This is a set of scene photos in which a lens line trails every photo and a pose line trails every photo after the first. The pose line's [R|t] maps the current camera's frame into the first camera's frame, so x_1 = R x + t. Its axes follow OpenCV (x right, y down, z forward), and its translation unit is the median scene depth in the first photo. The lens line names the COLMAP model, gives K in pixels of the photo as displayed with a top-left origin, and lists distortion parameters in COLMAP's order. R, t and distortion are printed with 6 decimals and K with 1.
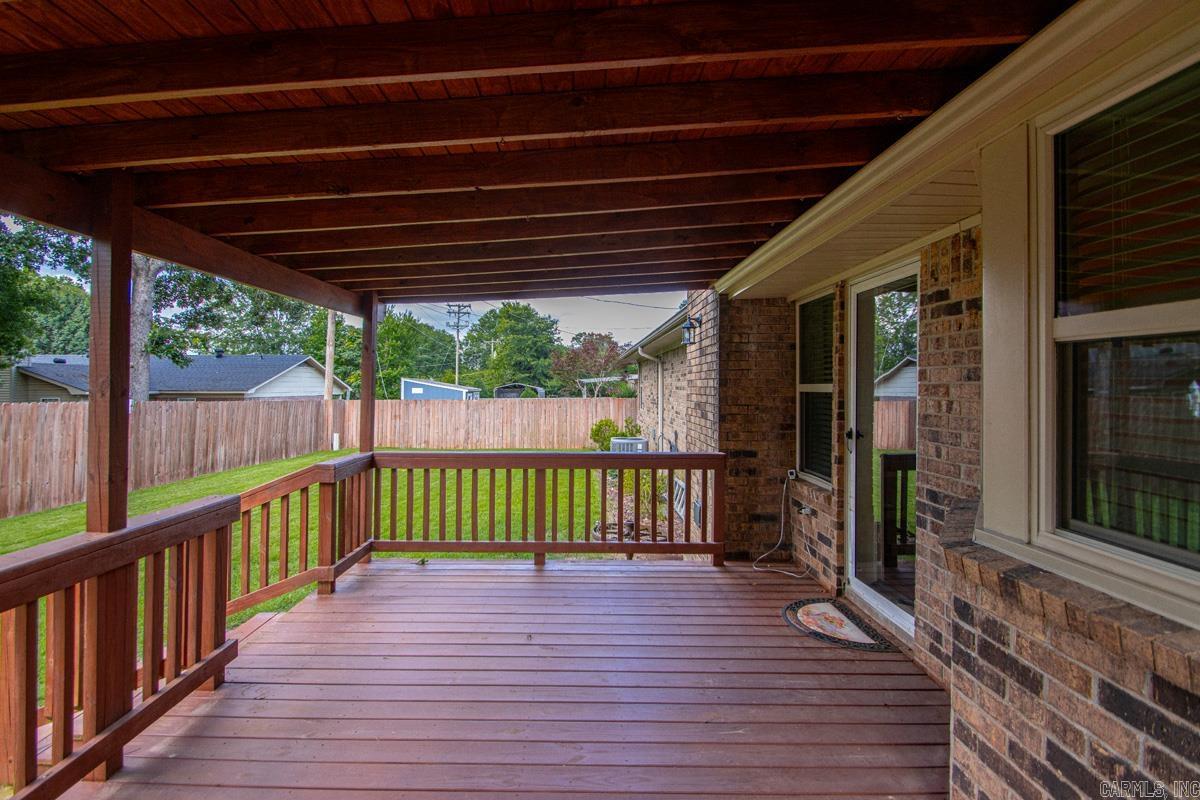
lens RADIAL K [[566.5, 0, 580.9], [0, 566.5, 381.9], [0, 0, 1]] dist [0.009634, -0.009850]
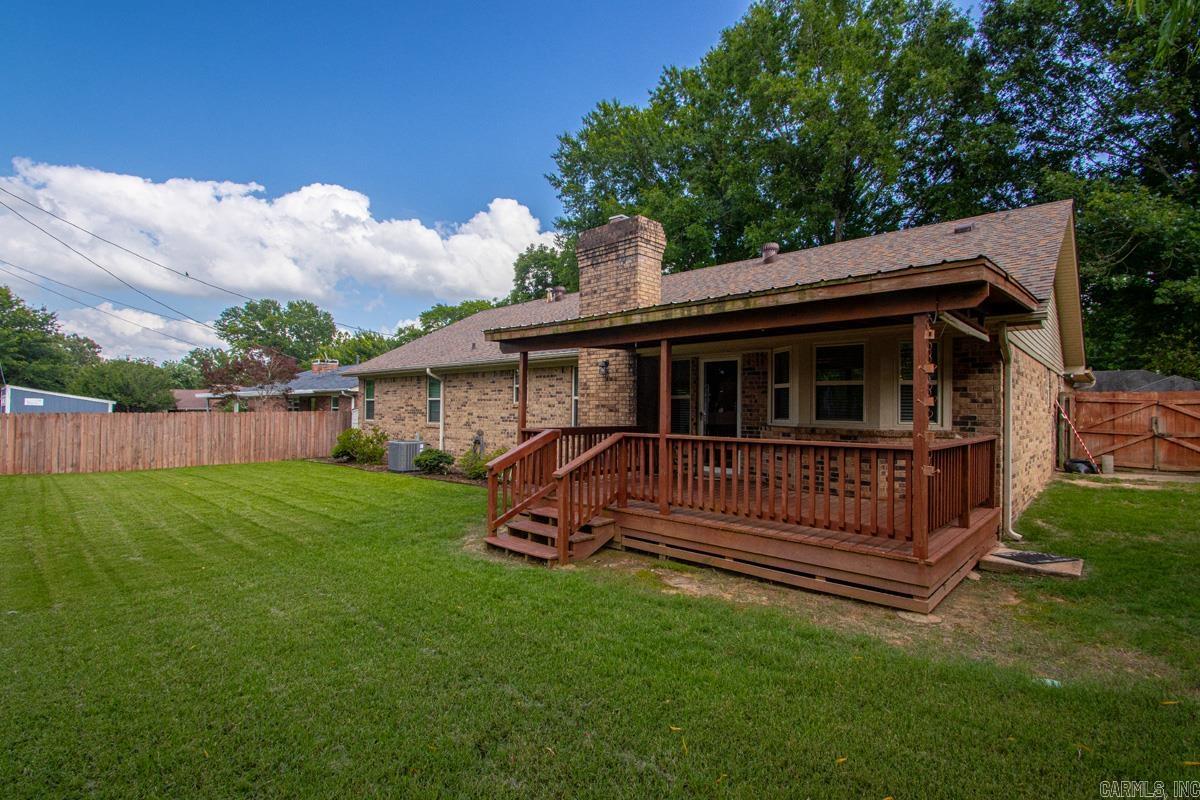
lens RADIAL K [[566.5, 0, 580.9], [0, 566.5, 403.8], [0, 0, 1]] dist [0.009634, -0.009850]
pose [[0.700079, 0.011905, 0.713967, -0.723879], [-0.013121, 0.999907, -0.003806, 0.023954], [-0.713945, -0.006704, 0.700169, -0.186664]]
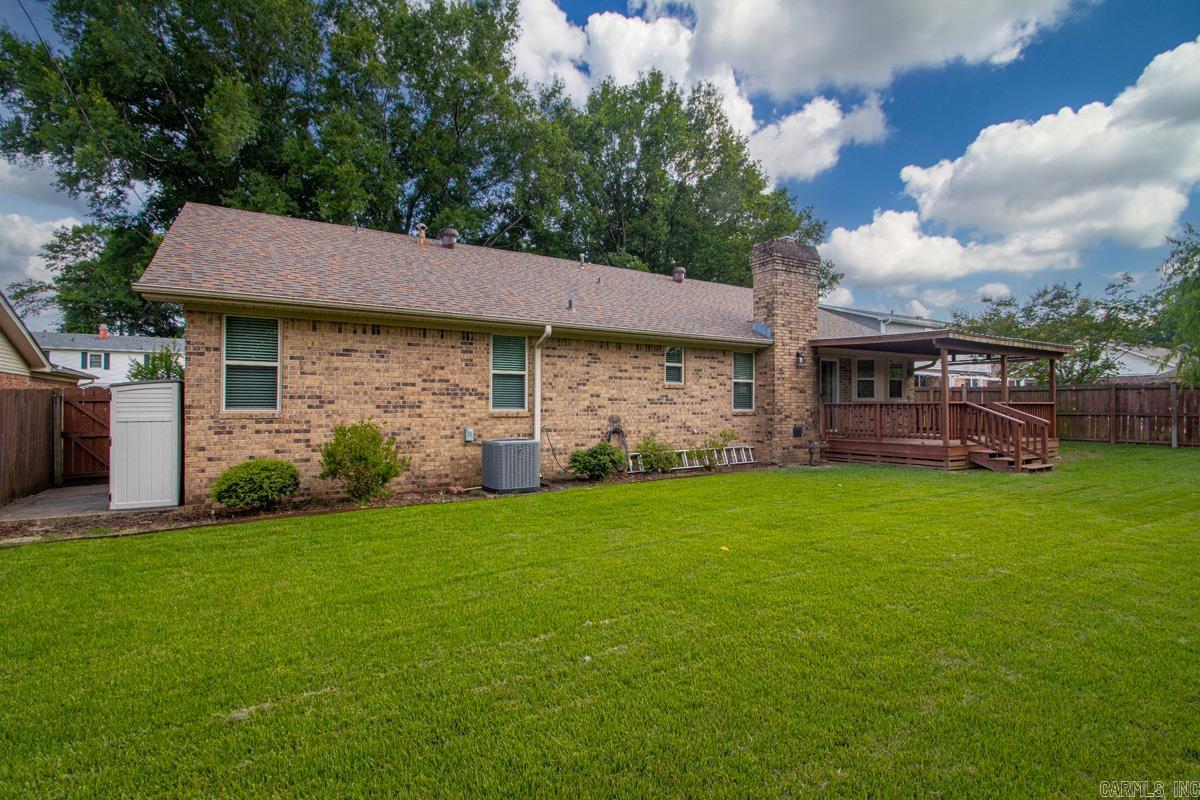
lens RADIAL K [[566.5, 0, 596.7], [0, 566.5, 403.6], [0, 0, 1]] dist [0.009634, -0.009850]
pose [[-0.515708, 0.000228, 0.856764, -0.840623], [-0.008766, 0.999946, -0.005543, 0.074120], [-0.856720, -0.010369, -0.515678, 1.741344]]
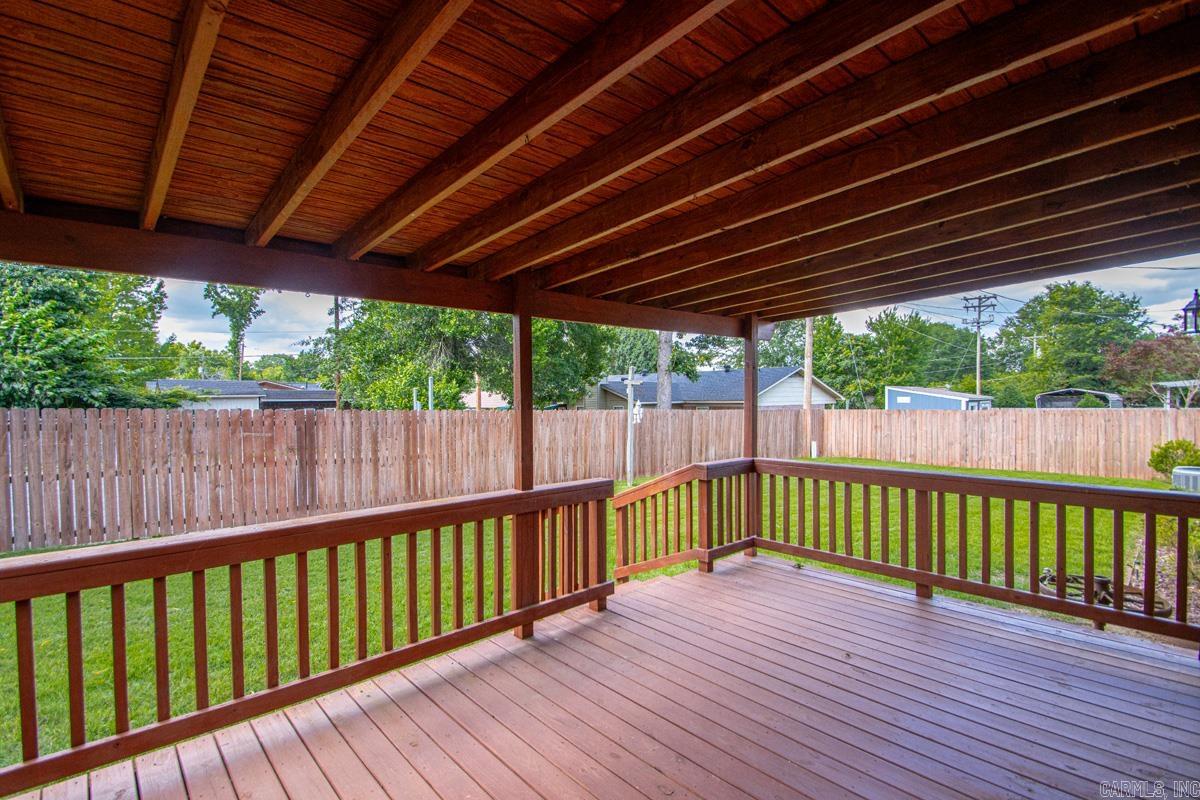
lens RADIAL K [[566.5, 0, 586.6], [0, 566.5, 402.3], [0, 0, 1]] dist [0.009634, -0.009850]
pose [[0.671717, -0.001373, -0.740807, 0.108031], [0.016628, 0.999774, 0.013225, -0.002849], [0.740621, -0.021202, 0.671588, 0.004744]]
